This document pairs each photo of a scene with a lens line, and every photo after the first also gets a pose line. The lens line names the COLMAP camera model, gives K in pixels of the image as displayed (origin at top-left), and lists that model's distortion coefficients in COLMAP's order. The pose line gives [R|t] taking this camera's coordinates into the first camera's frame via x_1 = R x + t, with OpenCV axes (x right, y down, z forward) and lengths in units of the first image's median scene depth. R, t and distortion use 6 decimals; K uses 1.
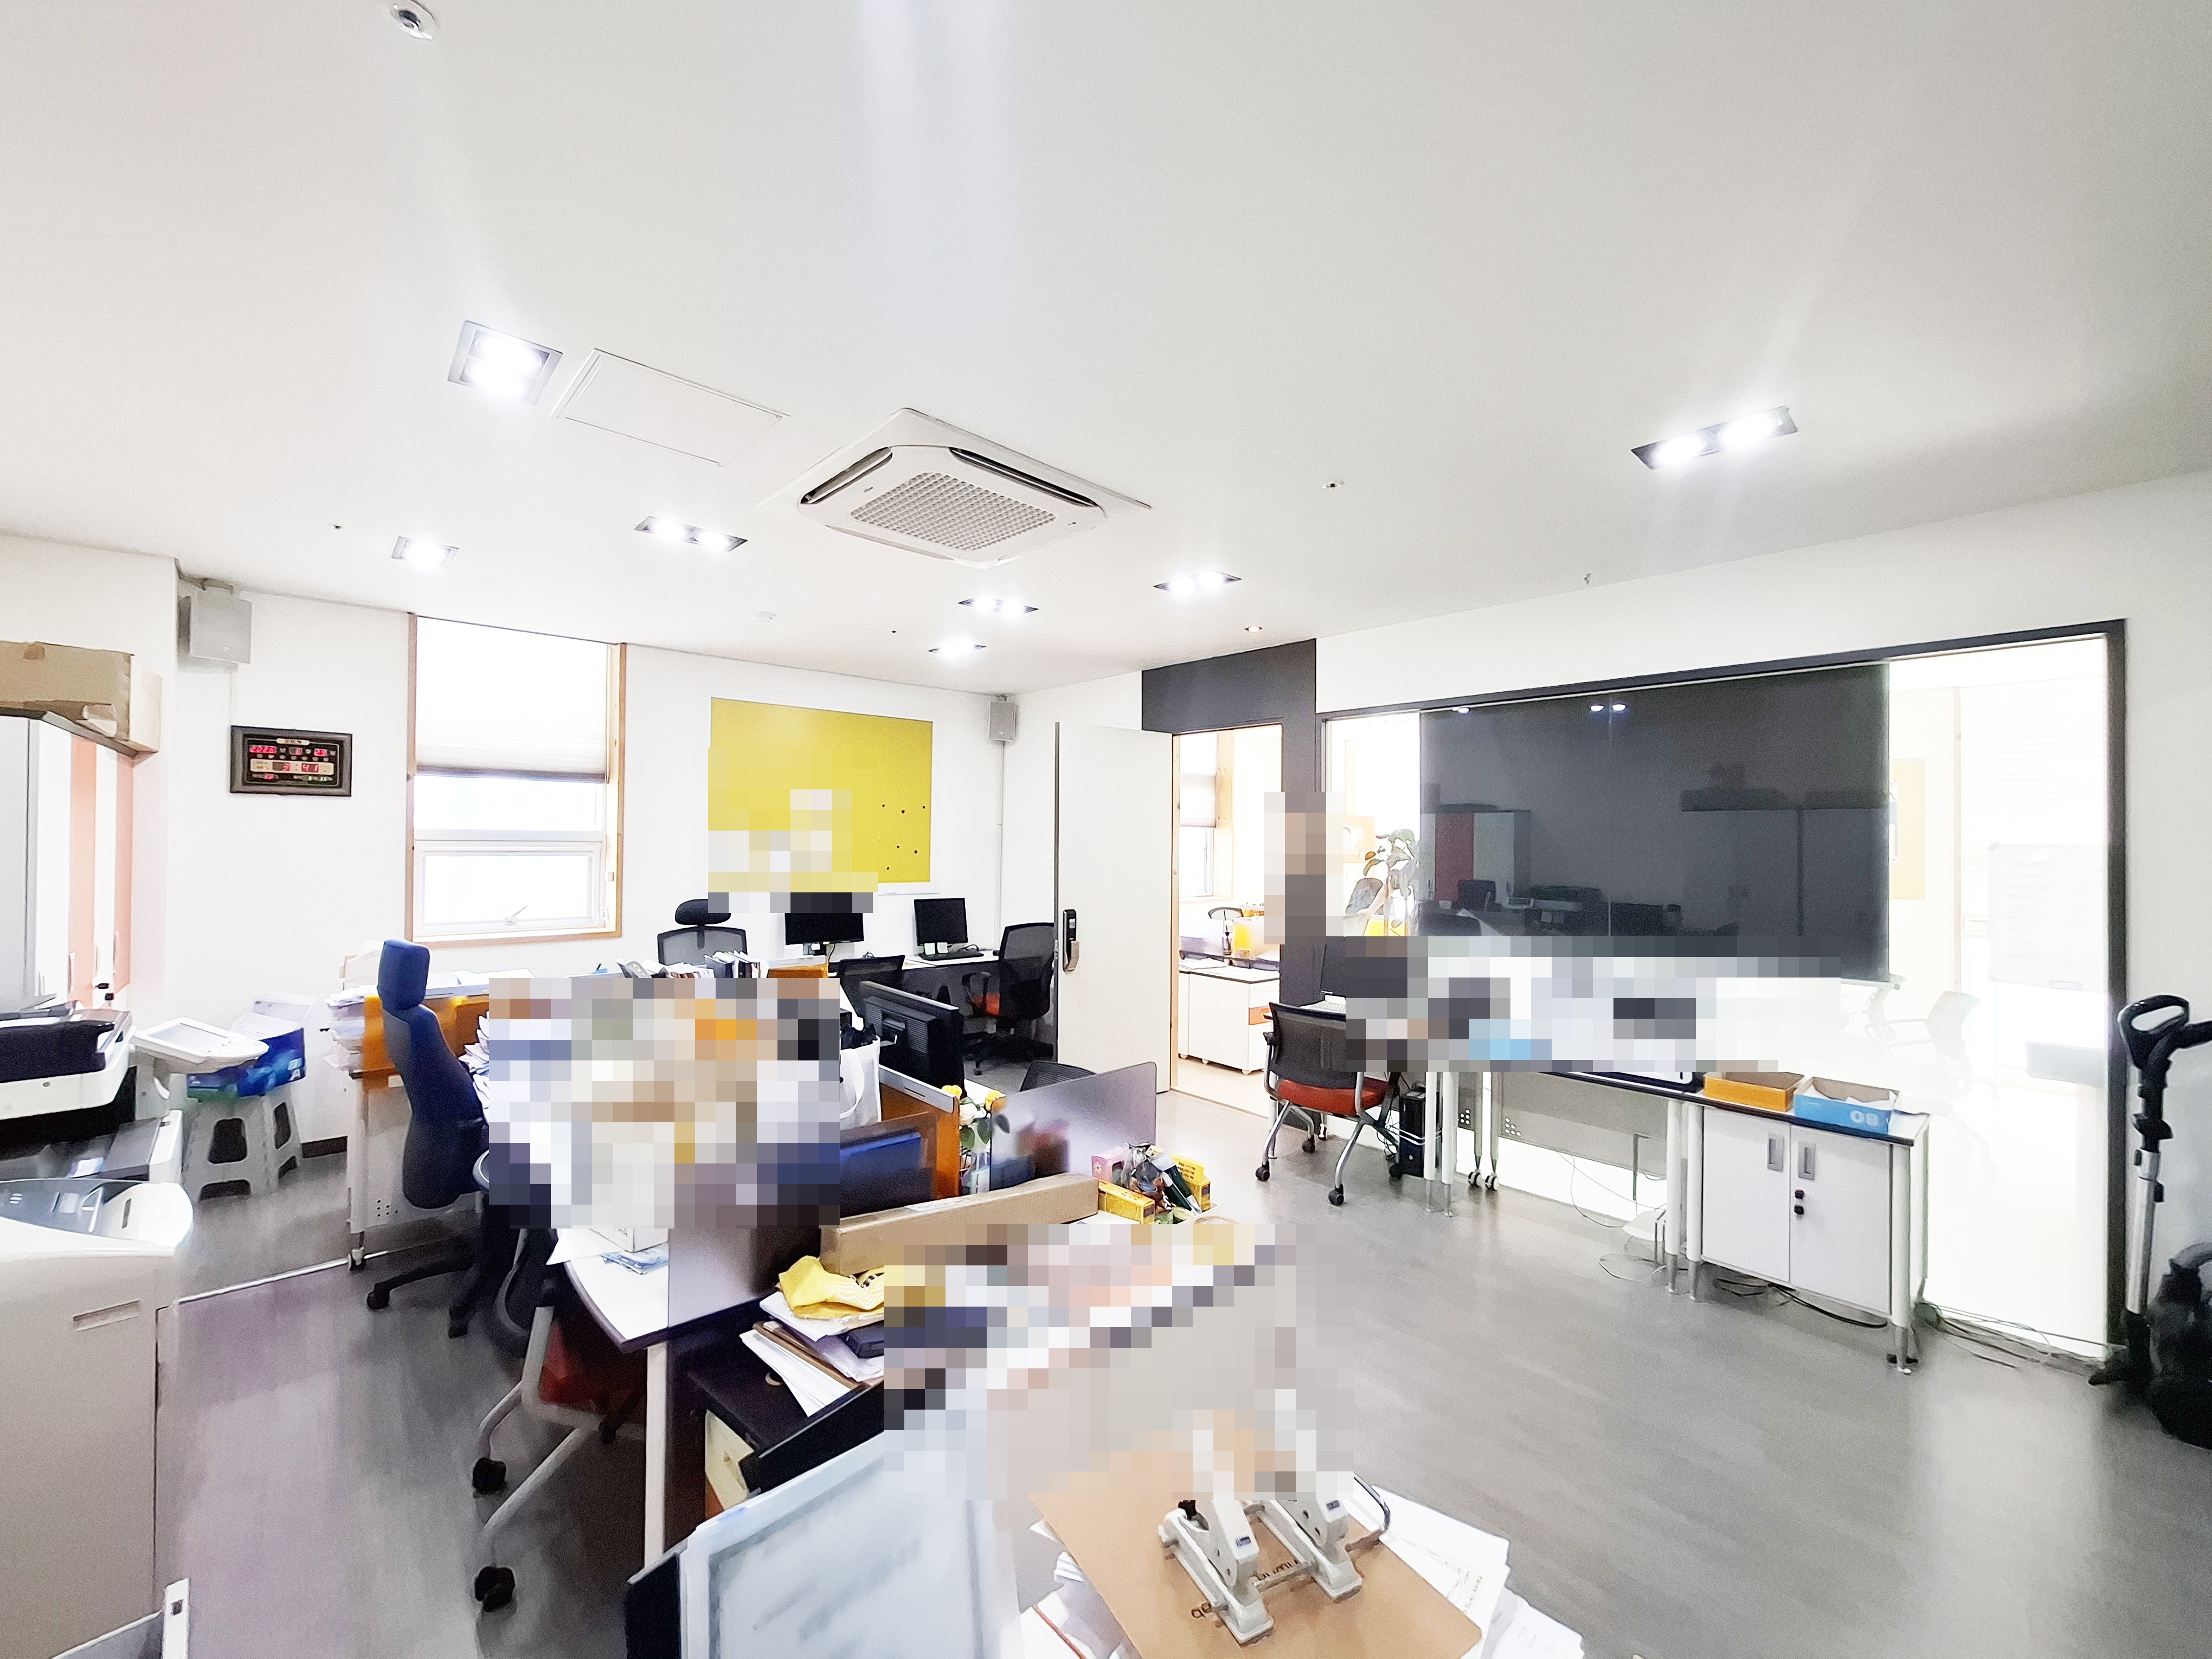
lens RADIAL K [[883.4, 0, 1111.7], [0, 883.4, 836.3], [0, 0, 1]] dist [-0.000607, -0.000066]
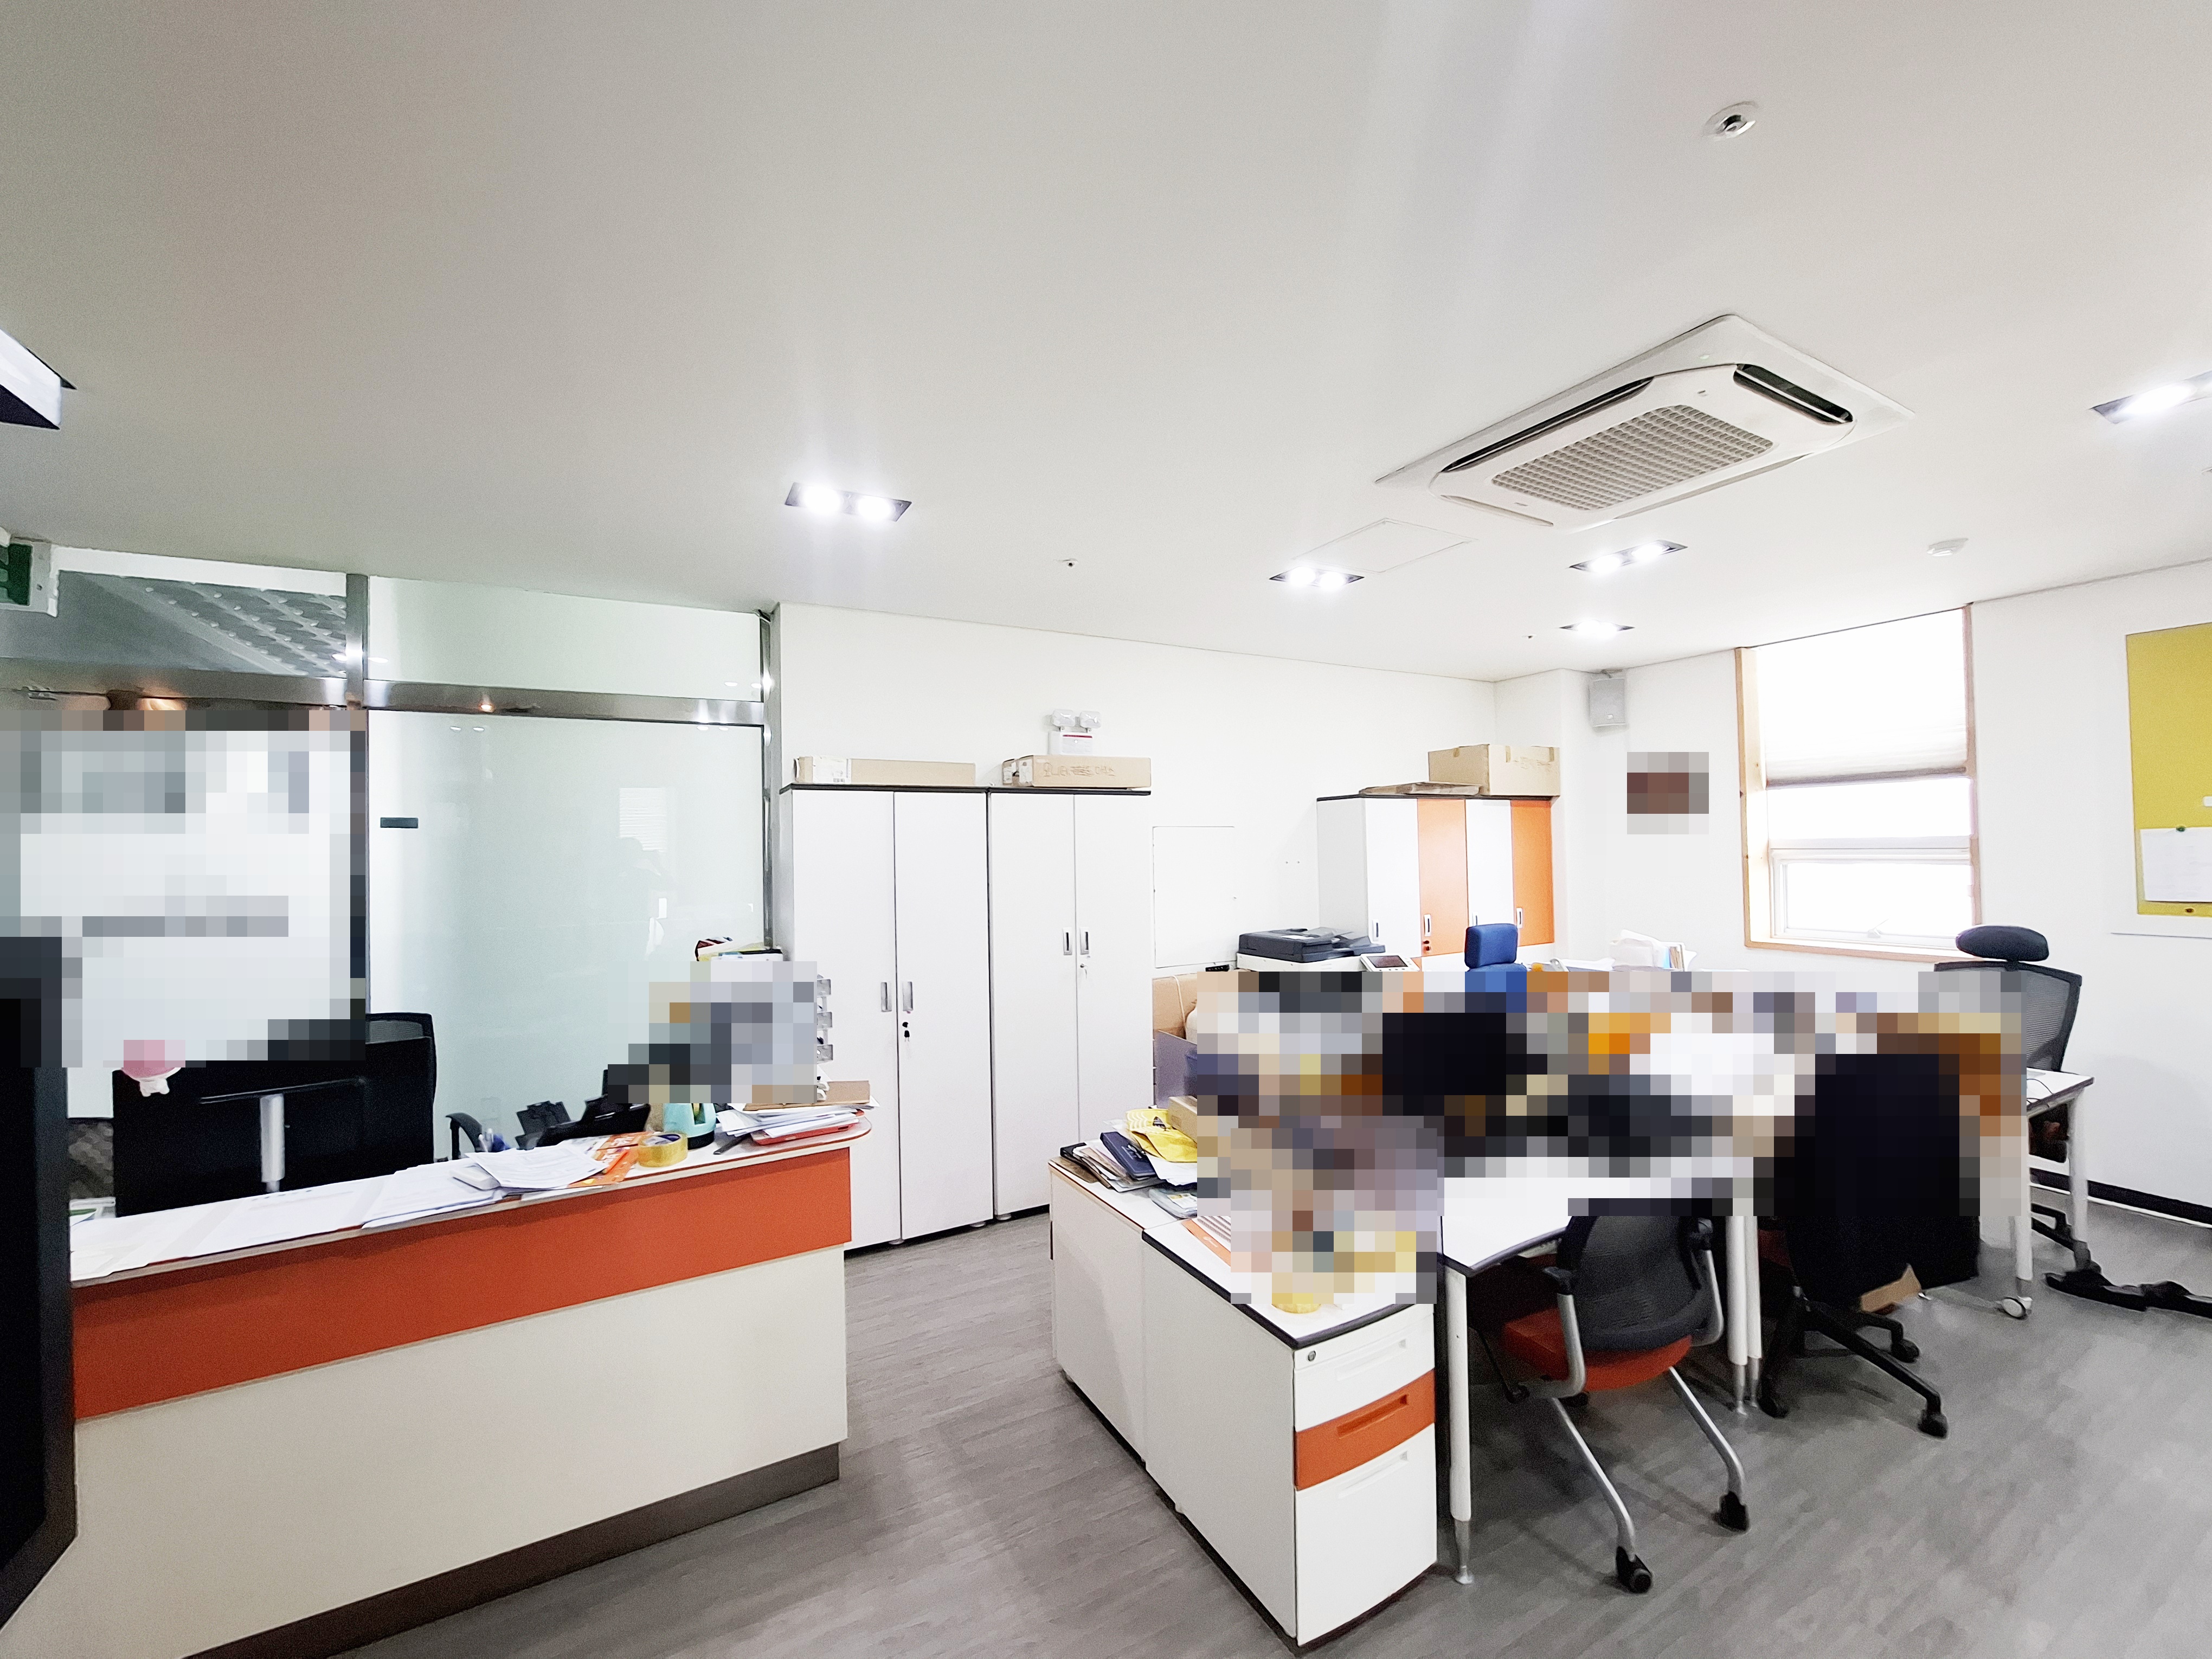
lens RADIAL K [[883.4, 0, 1111.7], [0, 883.4, 836.3], [0, 0, 1]] dist [-0.000607, -0.000066]
pose [[-0.241463, -0.013609, -0.970315, 0.489379], [0.027585, 0.999401, -0.020881, -0.011471], [0.970018, -0.031808, -0.240943, 0.492340]]
